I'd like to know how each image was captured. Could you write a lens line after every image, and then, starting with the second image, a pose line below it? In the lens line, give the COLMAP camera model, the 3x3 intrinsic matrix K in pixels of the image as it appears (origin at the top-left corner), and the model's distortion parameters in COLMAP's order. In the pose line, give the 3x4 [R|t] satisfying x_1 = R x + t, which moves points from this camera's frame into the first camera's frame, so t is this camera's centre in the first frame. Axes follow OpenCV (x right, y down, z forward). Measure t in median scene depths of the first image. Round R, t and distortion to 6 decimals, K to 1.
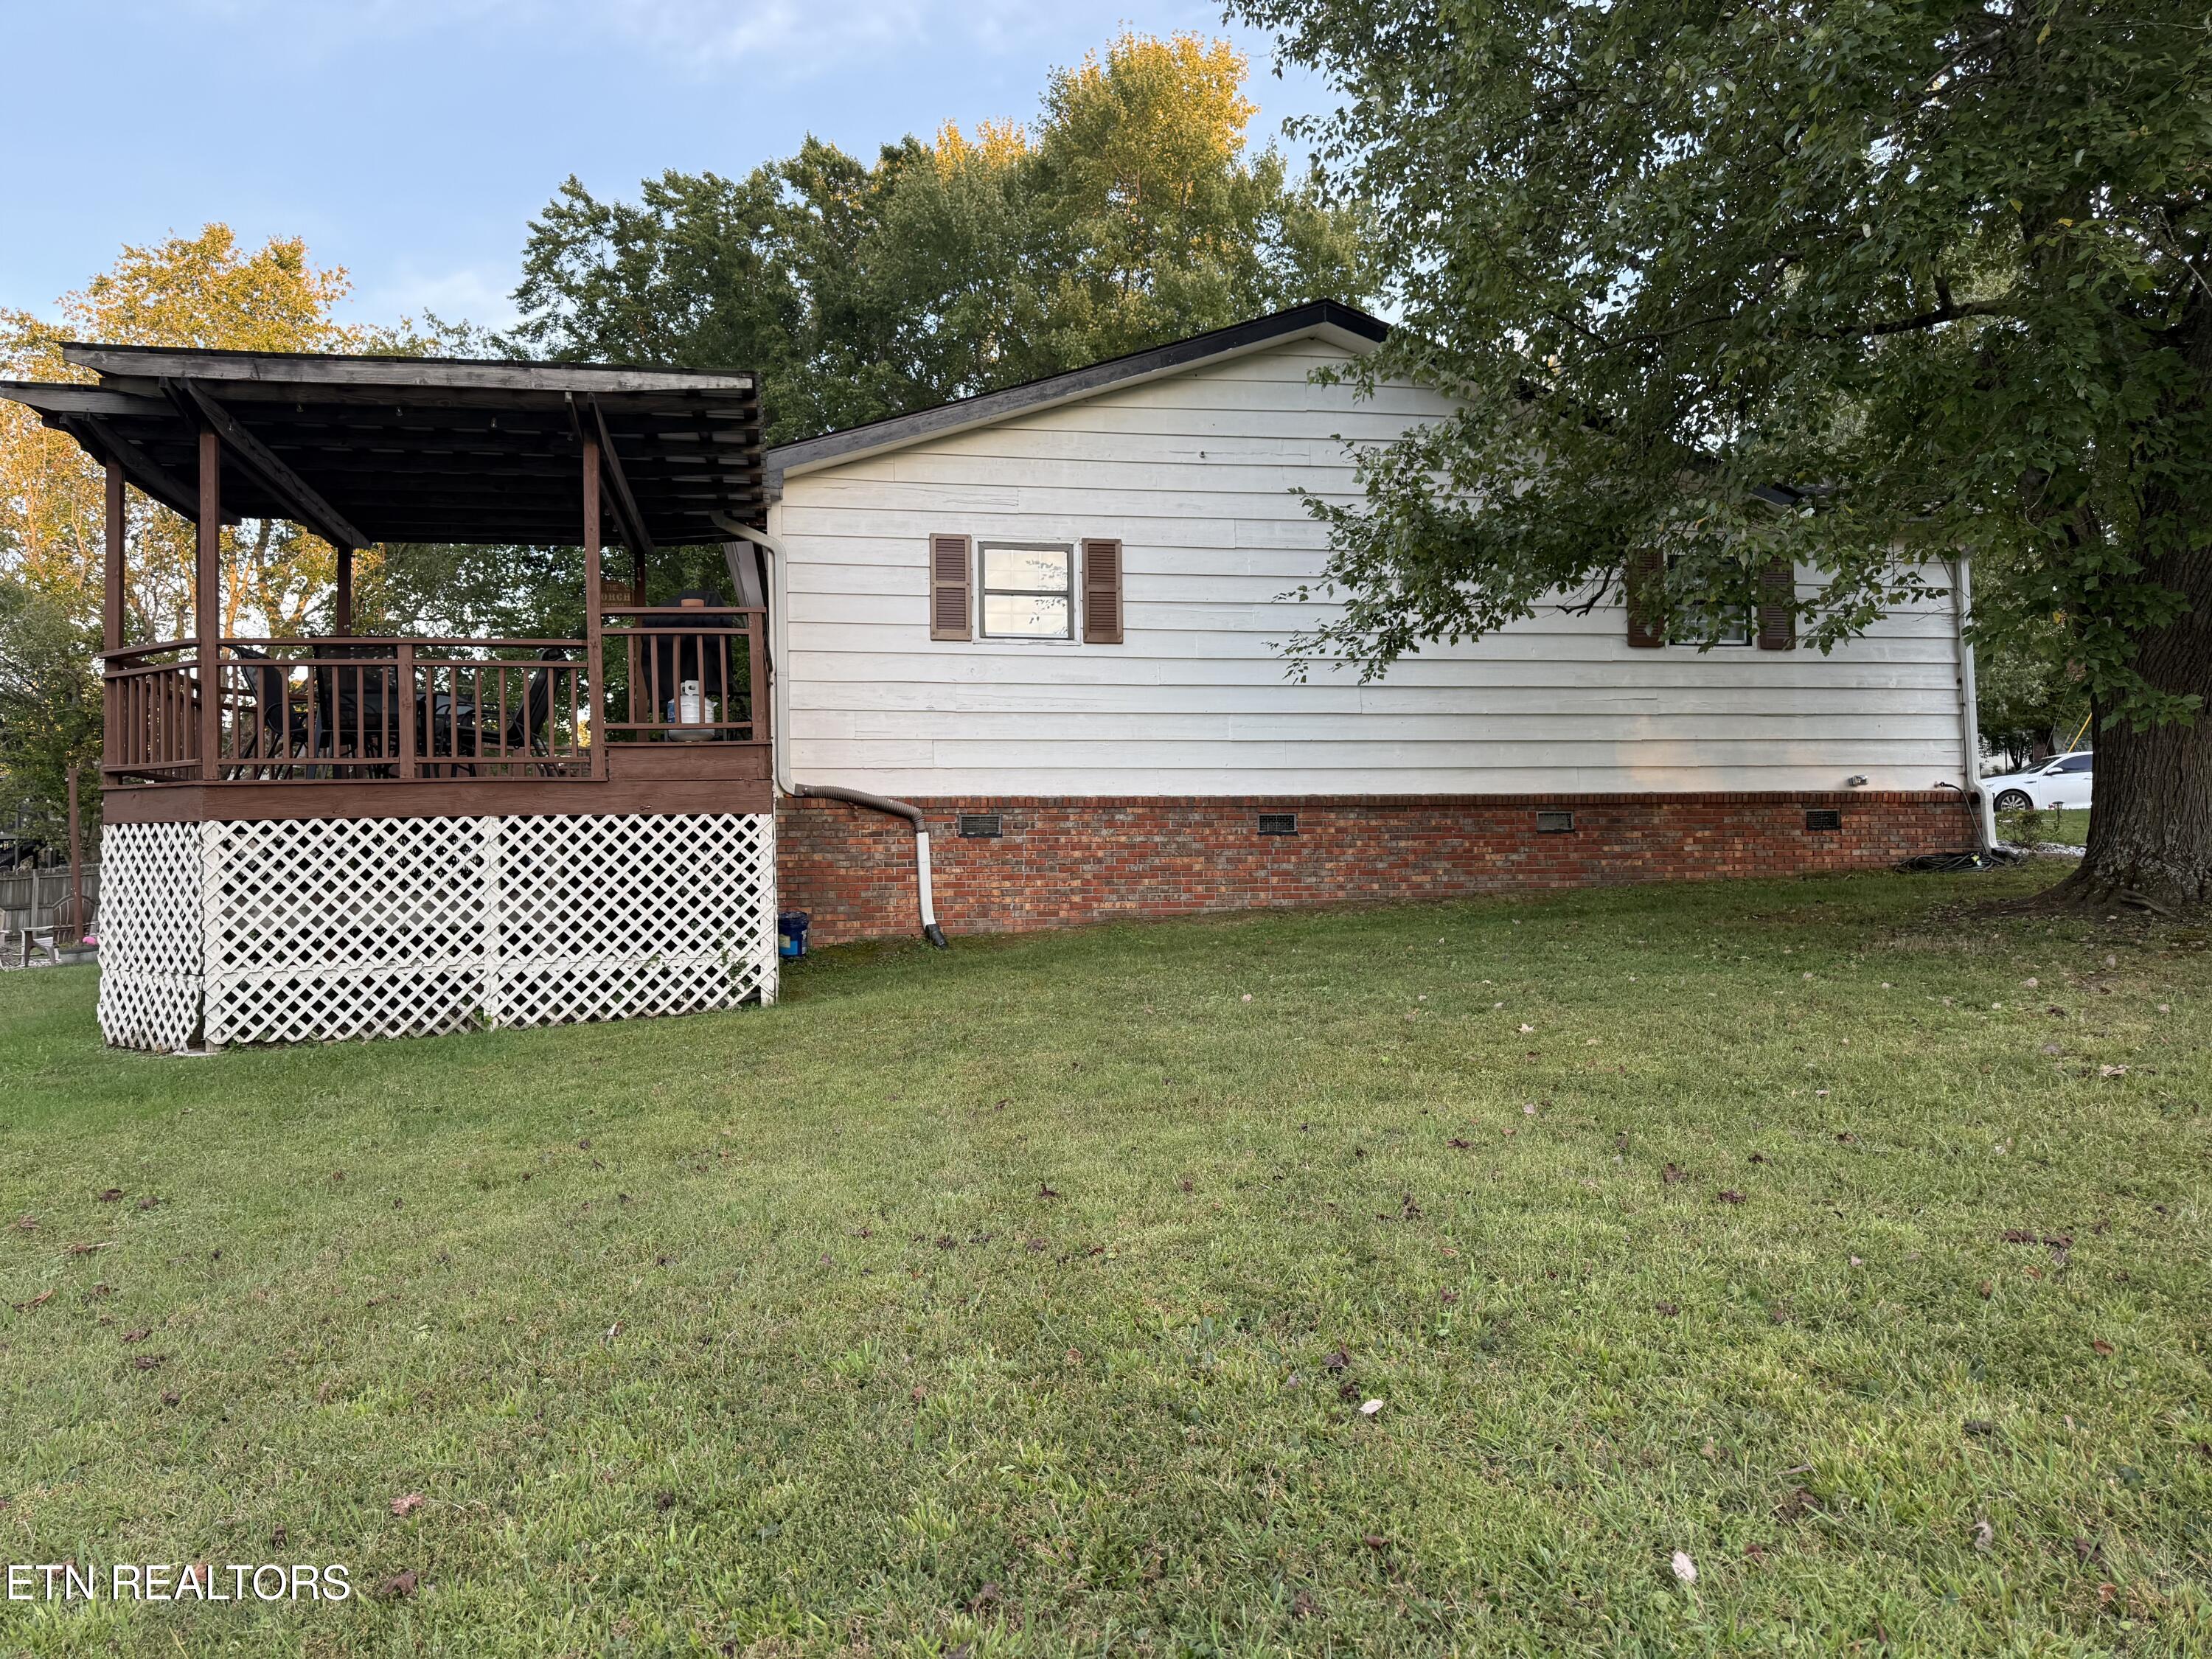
lens RADIAL K [[1466.1, 0, 1106.0], [0, 1466.1, 829.5], [0, 0, 1]] dist [0.111924, -0.227283]
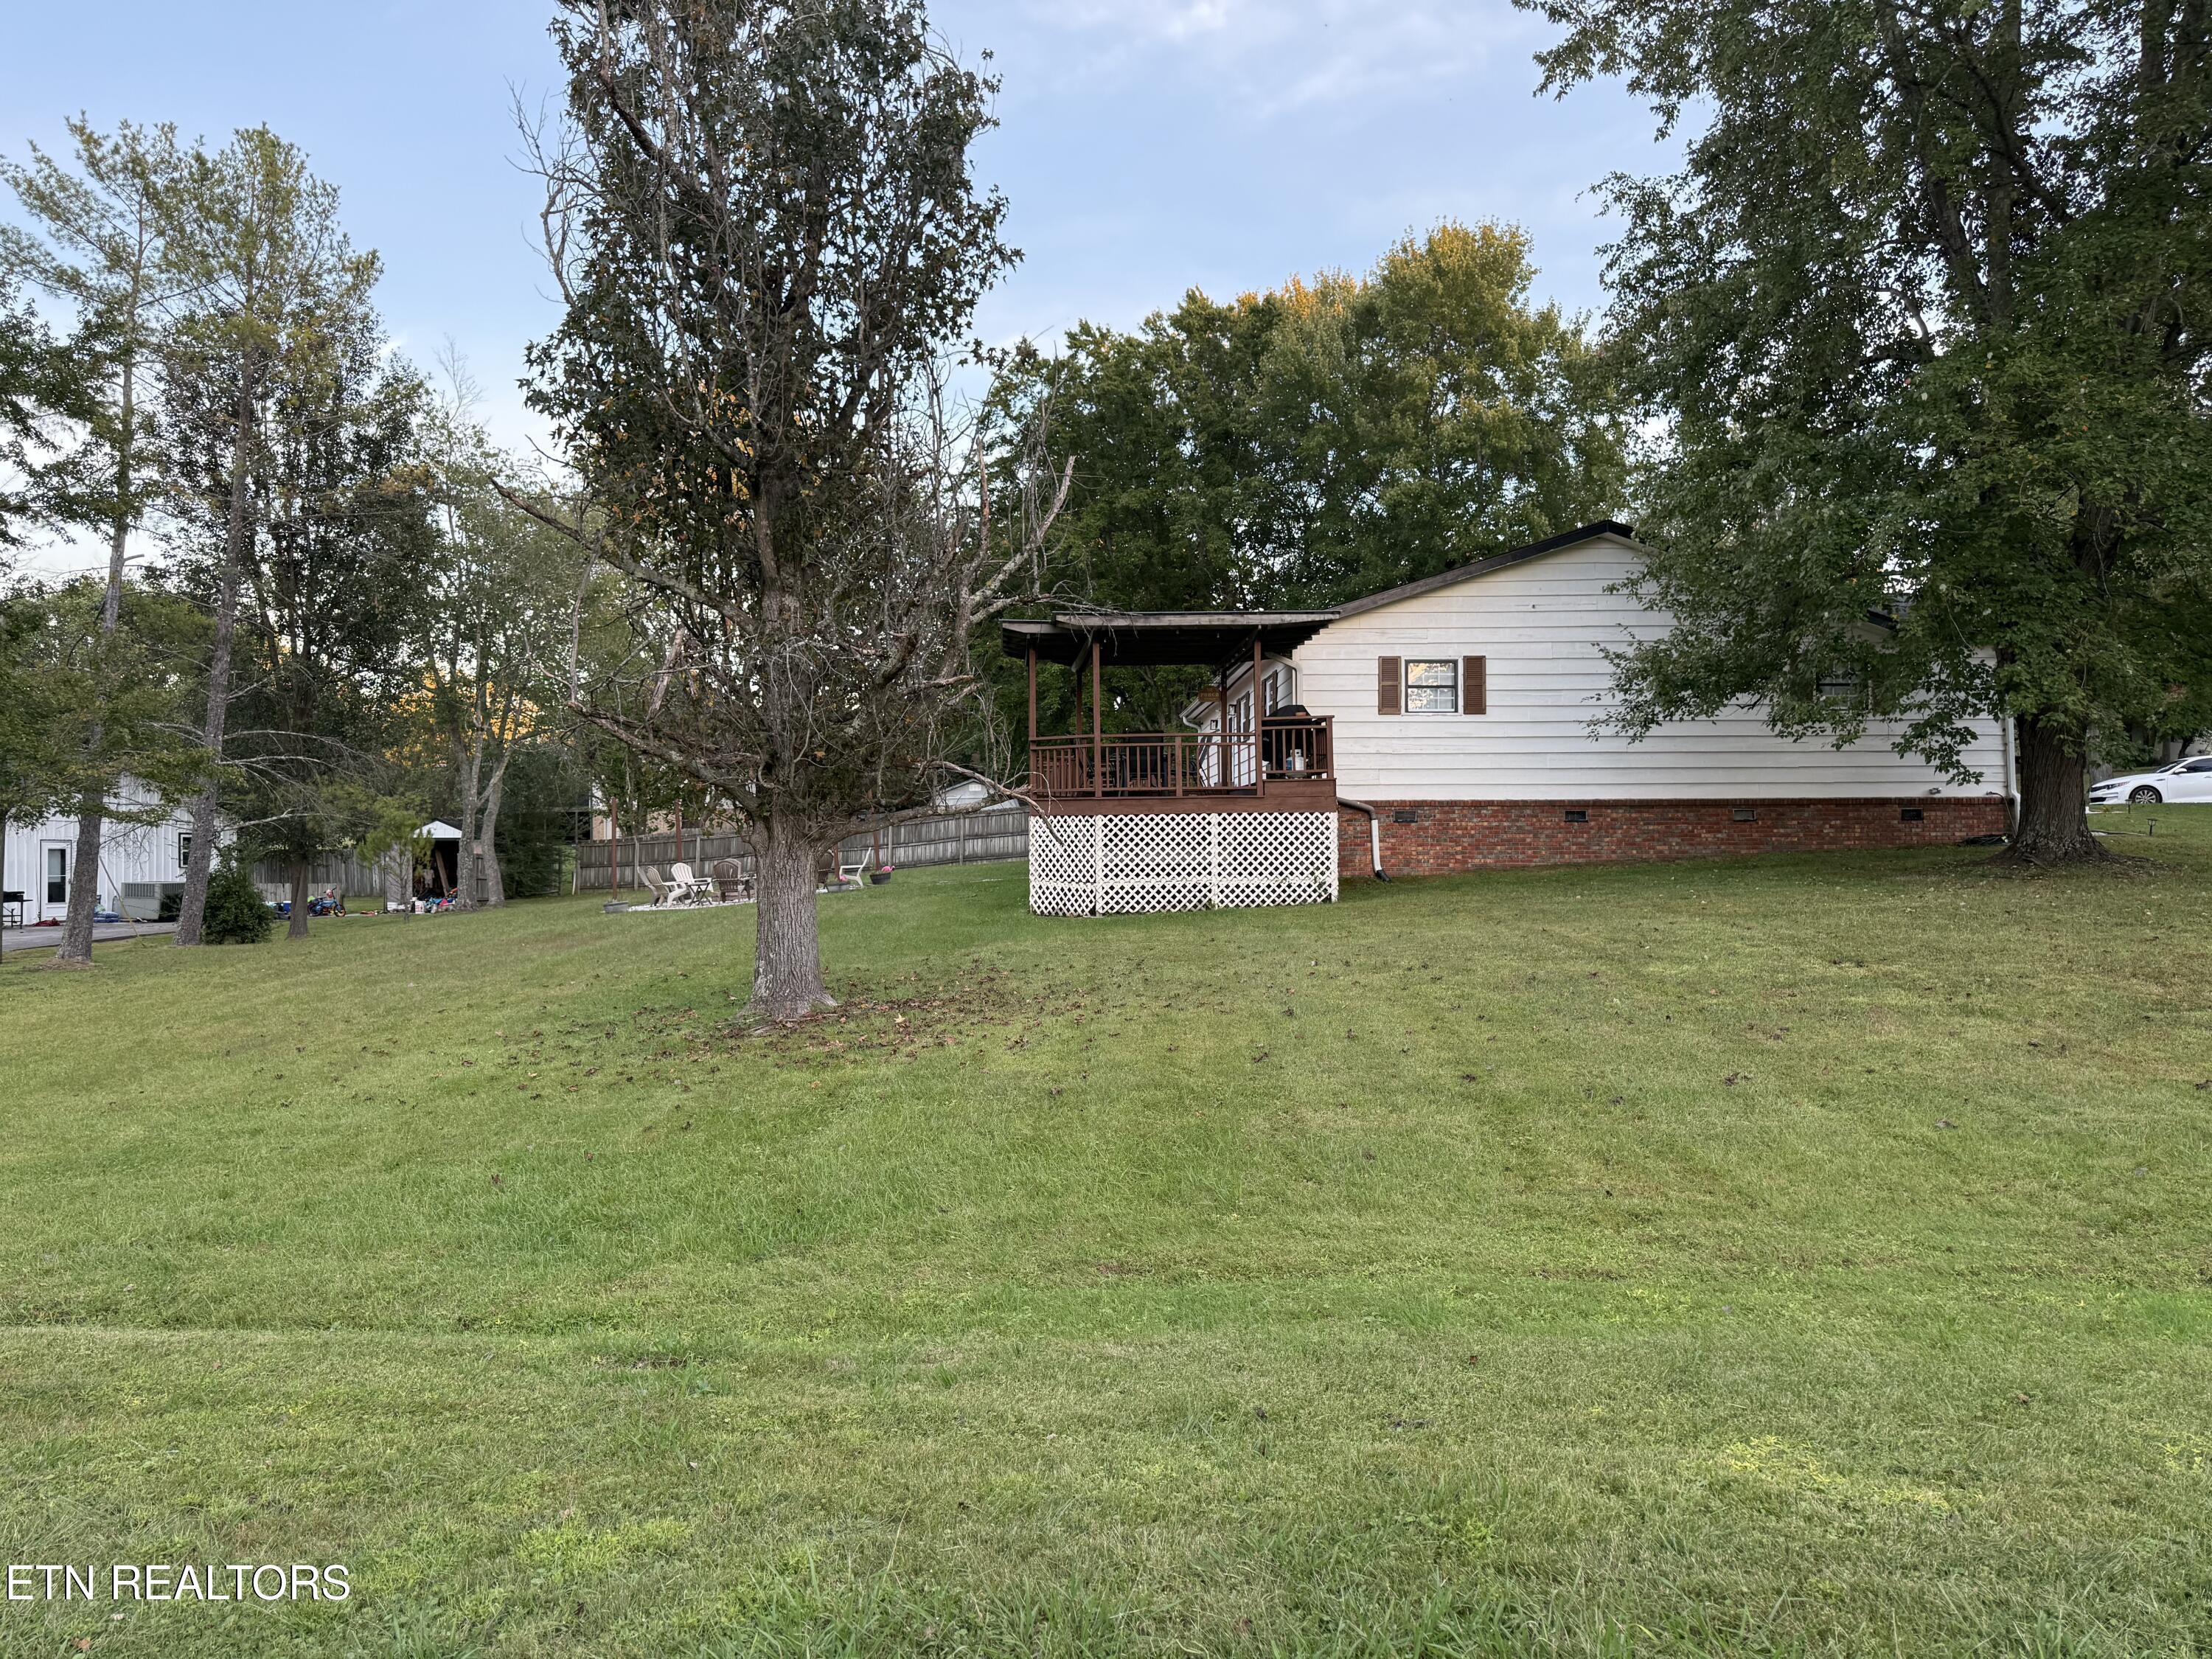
lens RADIAL K [[1466.1, 0, 1106.0], [0, 1466.1, 829.5], [0, 0, 1]] dist [0.111924, -0.227283]
pose [[0.988459, 0.005816, -0.151379, -0.175891], [-0.003494, 0.999872, 0.015595, -0.013435], [0.151450, -0.014886, 0.988353, -0.858086]]
